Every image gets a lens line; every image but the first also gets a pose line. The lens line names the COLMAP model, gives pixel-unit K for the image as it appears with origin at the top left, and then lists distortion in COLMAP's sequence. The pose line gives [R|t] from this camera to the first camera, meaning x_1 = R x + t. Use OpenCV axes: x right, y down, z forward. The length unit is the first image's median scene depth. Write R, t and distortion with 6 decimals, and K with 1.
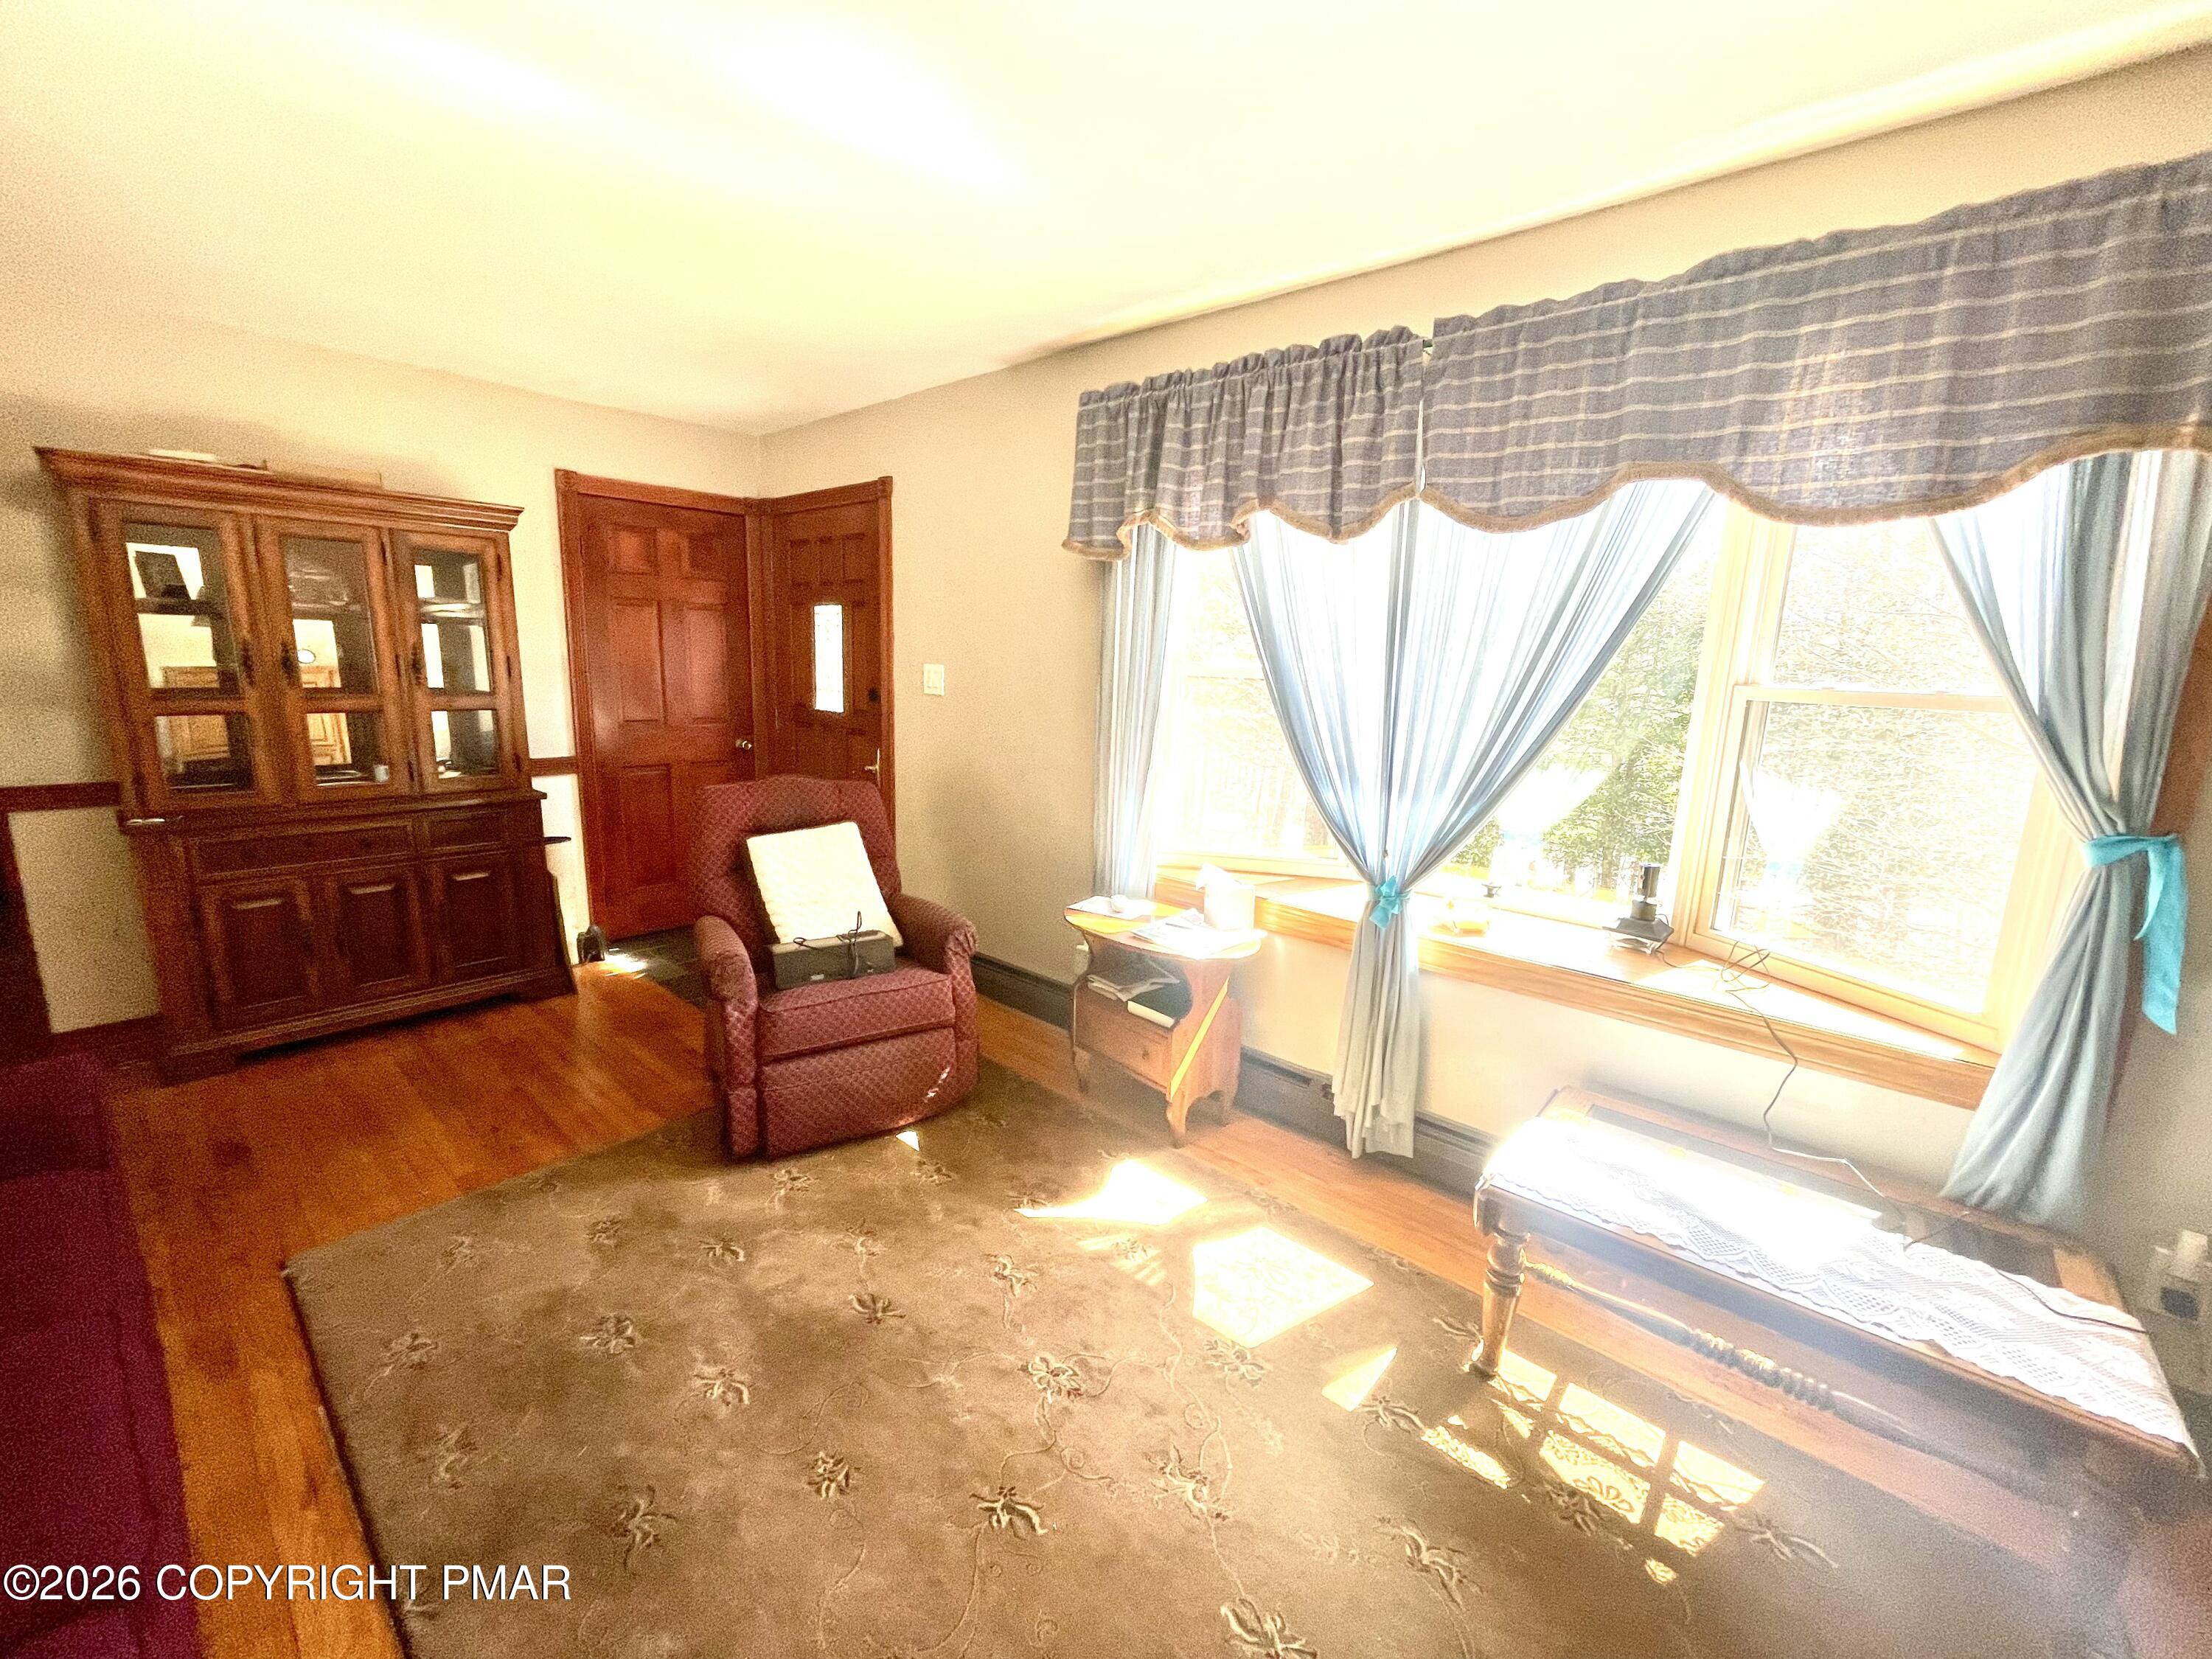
lens RADIAL K [[883.6, 0, 1103.2], [0, 883.6, 829.0], [0, 0, 1]] dist [-0.006214, -0.000057]
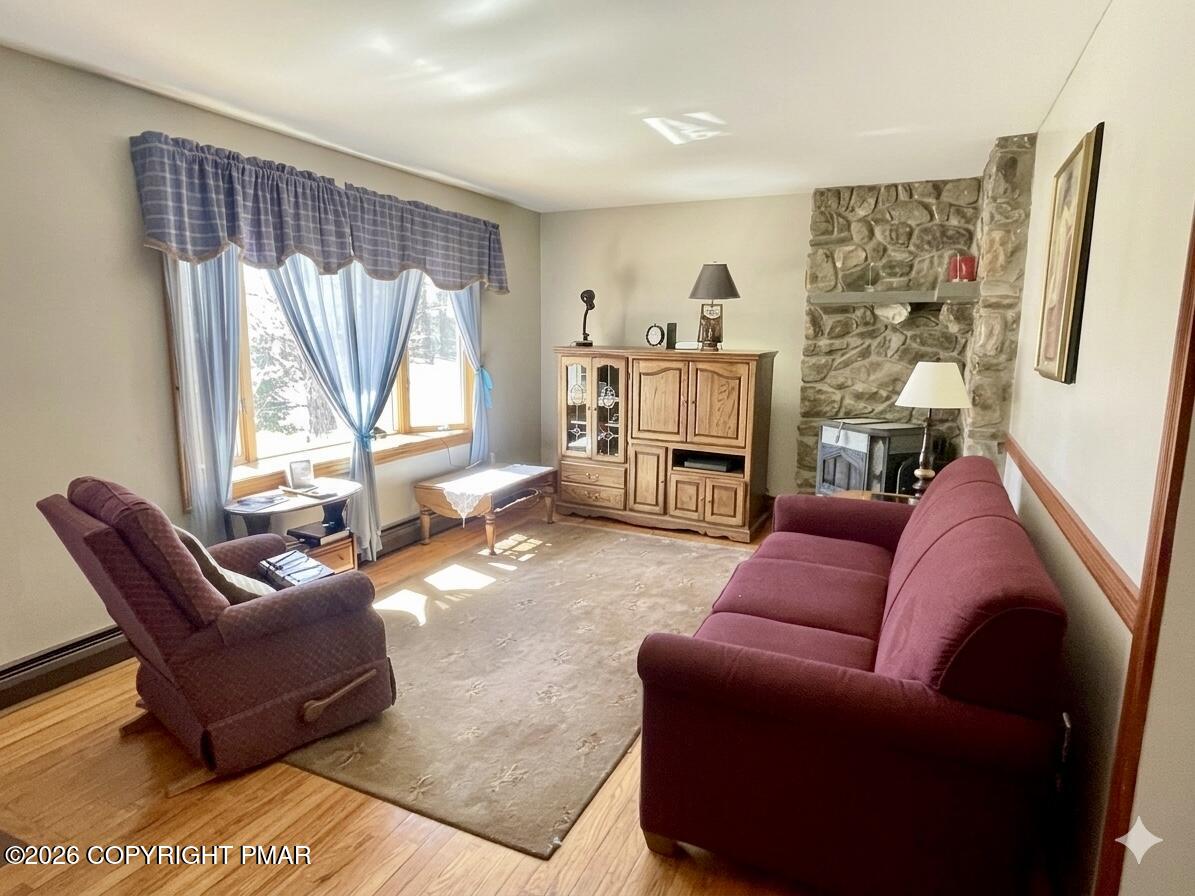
lens RADIAL K [[700.5, 0, 597.5], [0, 700.5, 448.0], [0, 0, 1]] dist [-0.005049, -0.000689]
pose [[-0.282767, -0.193029, 0.939565, -1.661755], [0.168557, 0.954299, 0.246784, -0.258444], [-0.944262, 0.228153, -0.237308, 0.975139]]
